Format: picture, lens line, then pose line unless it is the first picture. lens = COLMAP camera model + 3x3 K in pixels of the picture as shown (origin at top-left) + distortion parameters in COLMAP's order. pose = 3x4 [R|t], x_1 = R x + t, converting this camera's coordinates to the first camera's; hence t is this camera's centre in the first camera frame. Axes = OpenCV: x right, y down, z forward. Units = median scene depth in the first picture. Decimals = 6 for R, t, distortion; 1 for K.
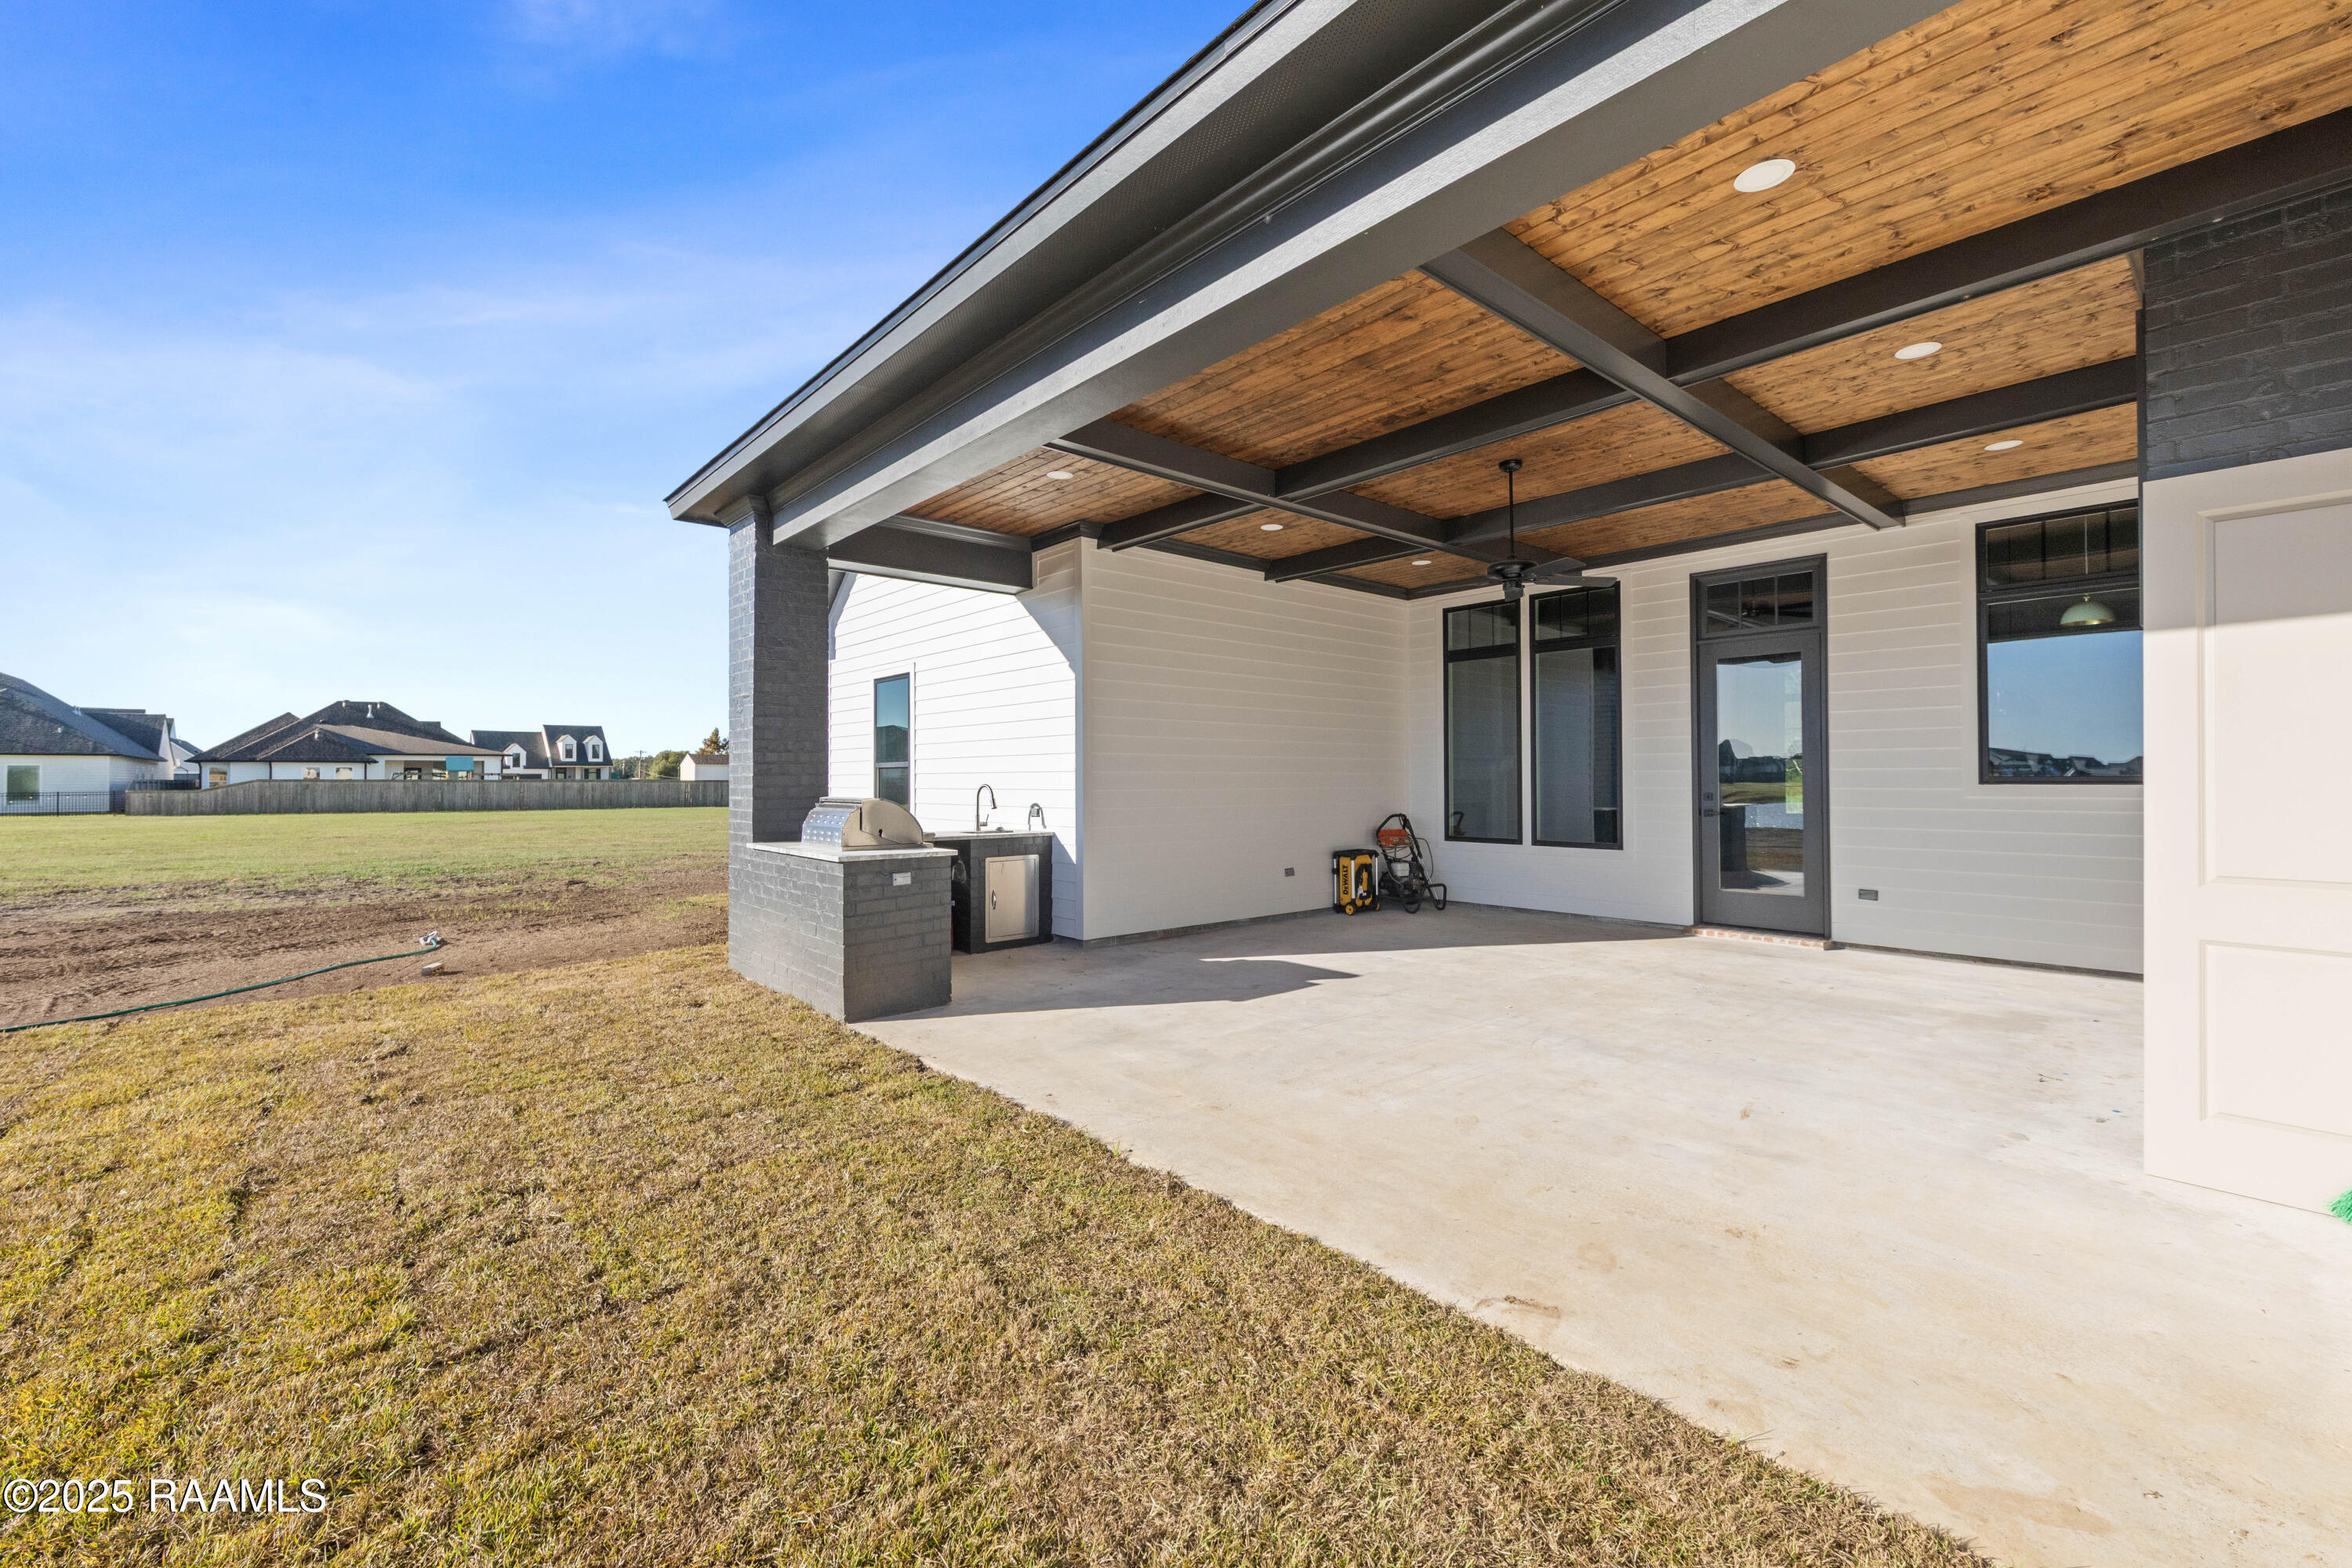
lens RADIAL K [[965.0, 0, 1176.0], [0, 965.0, 784.0], [0, 0, 1]] dist [0.002553, -0.000024]
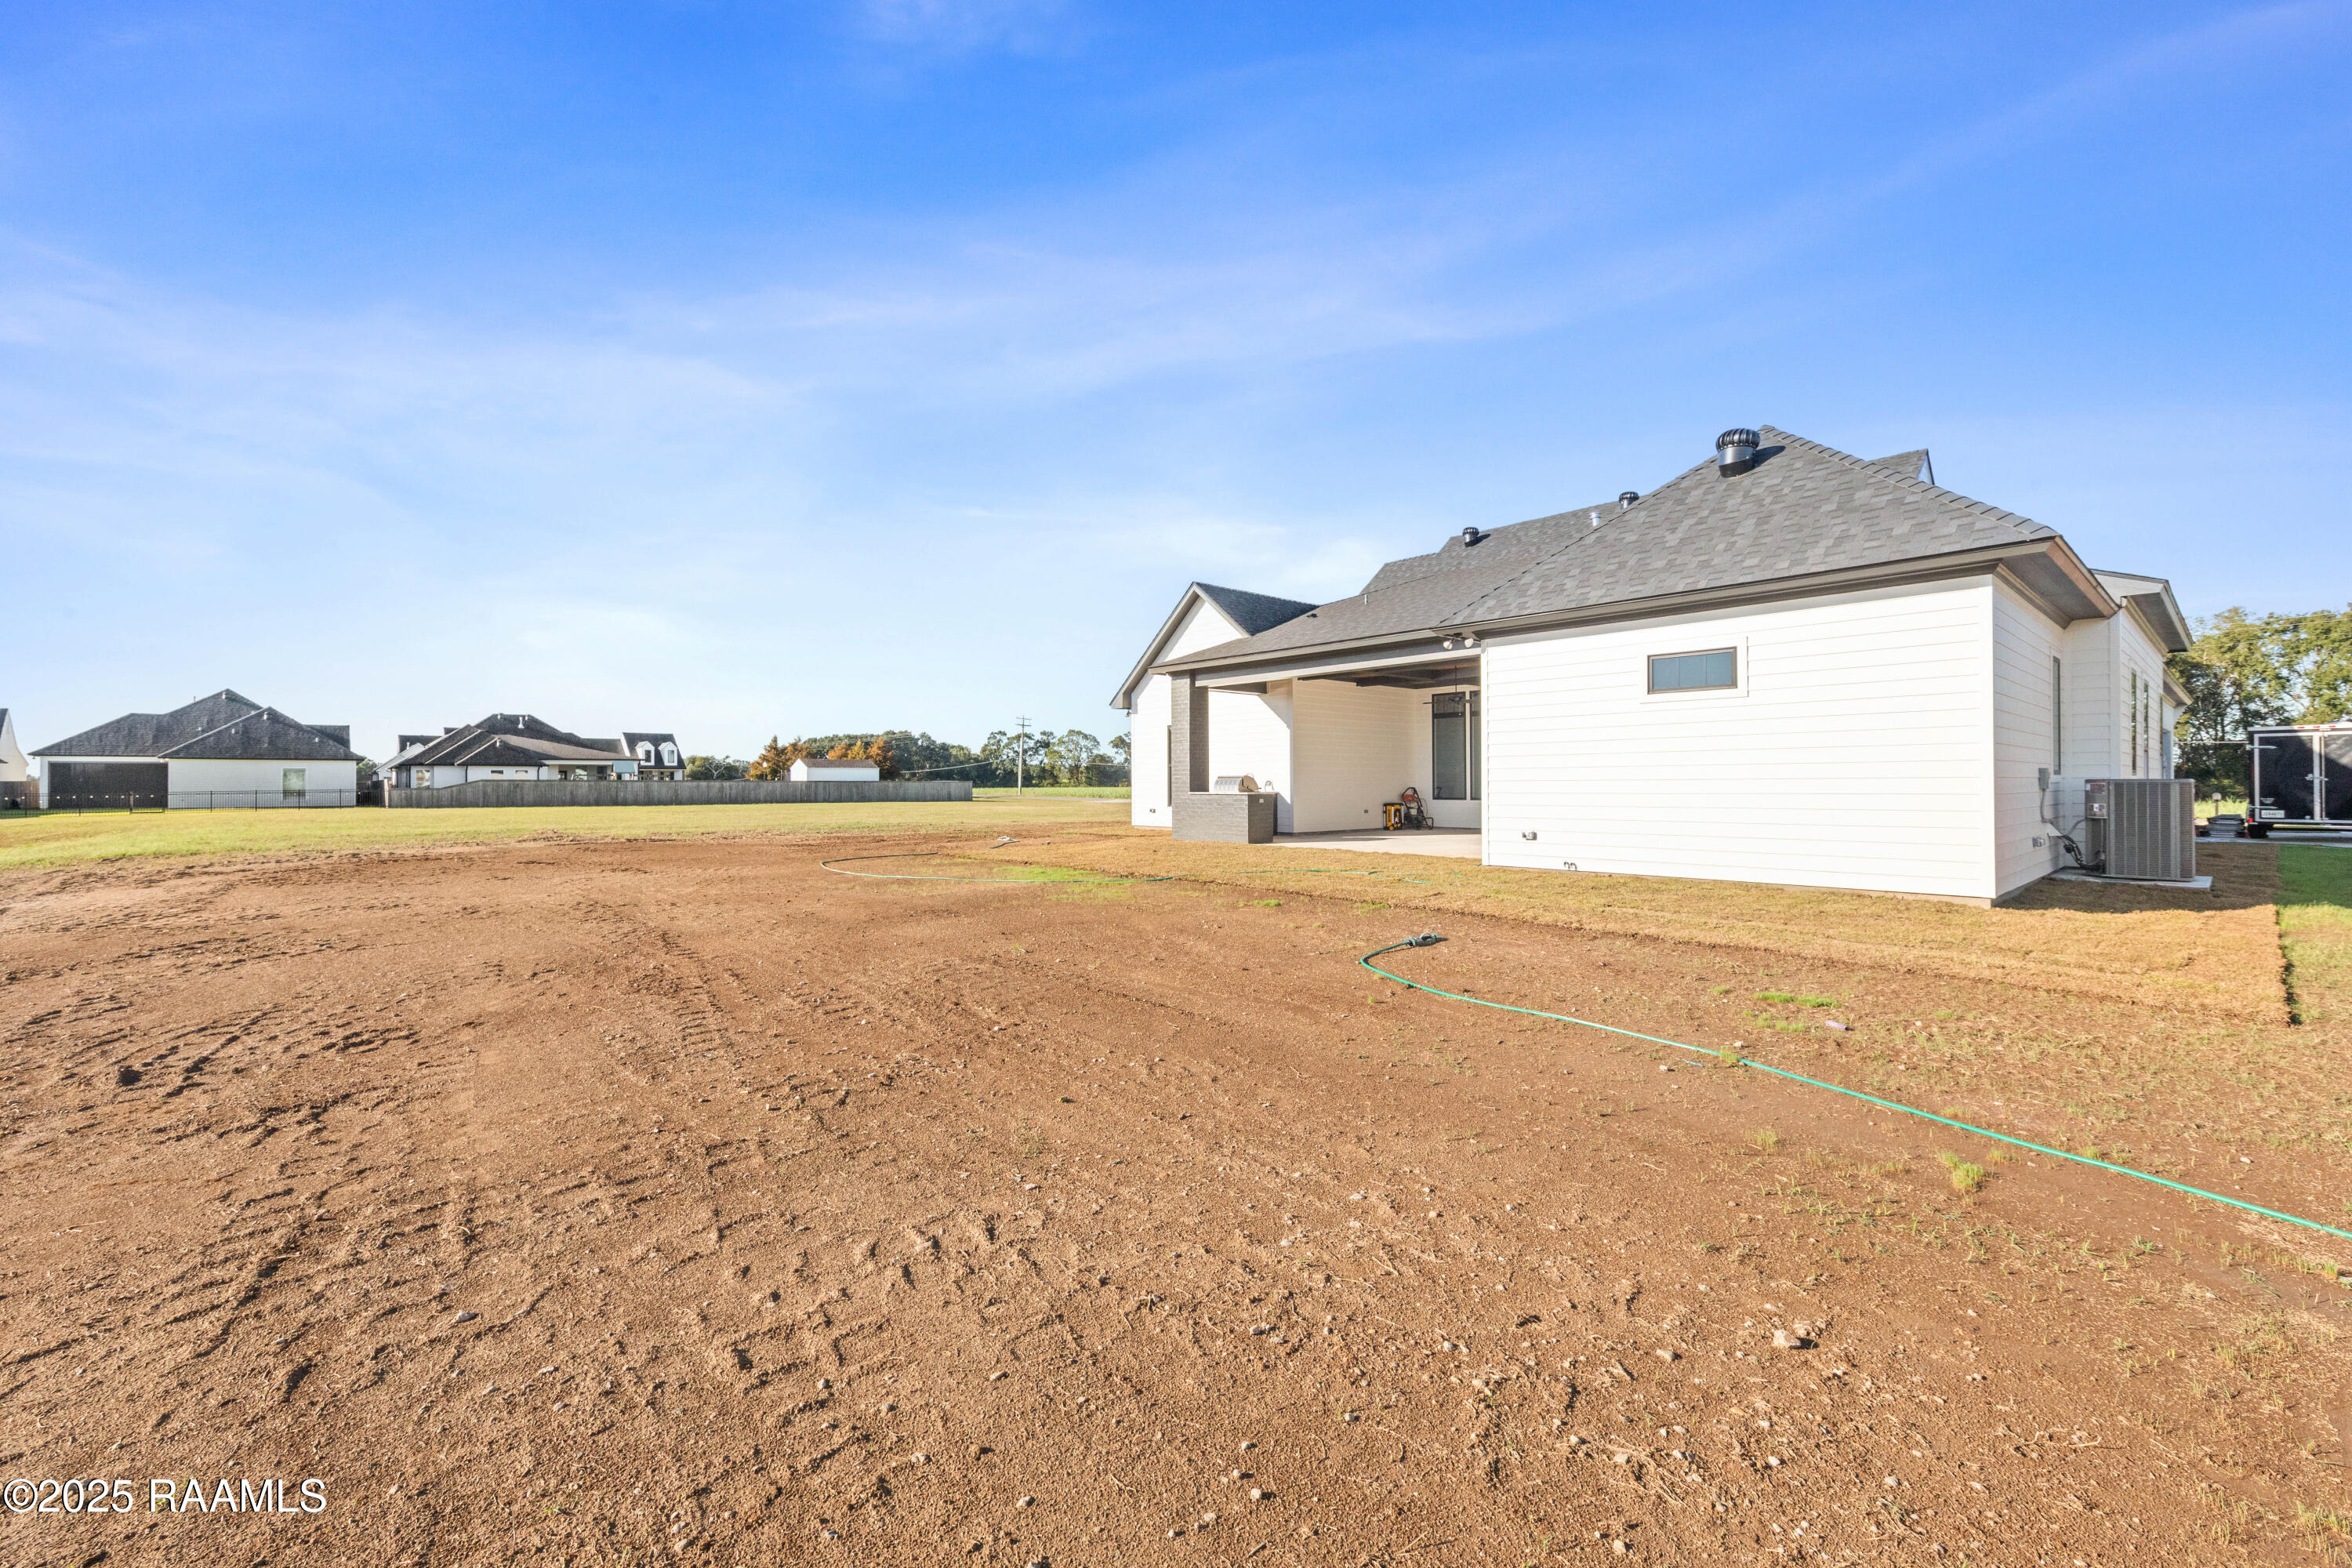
lens RADIAL K [[965.0, 0, 1176.0], [0, 965.0, 784.0], [0, 0, 1]] dist [0.002553, -0.000024]
pose [[0.999823, -0.001456, 0.018754, -0.072037], [0.001520, 0.999993, -0.003393, 0.006104], [-0.018749, 0.003421, 0.999818, -0.246614]]
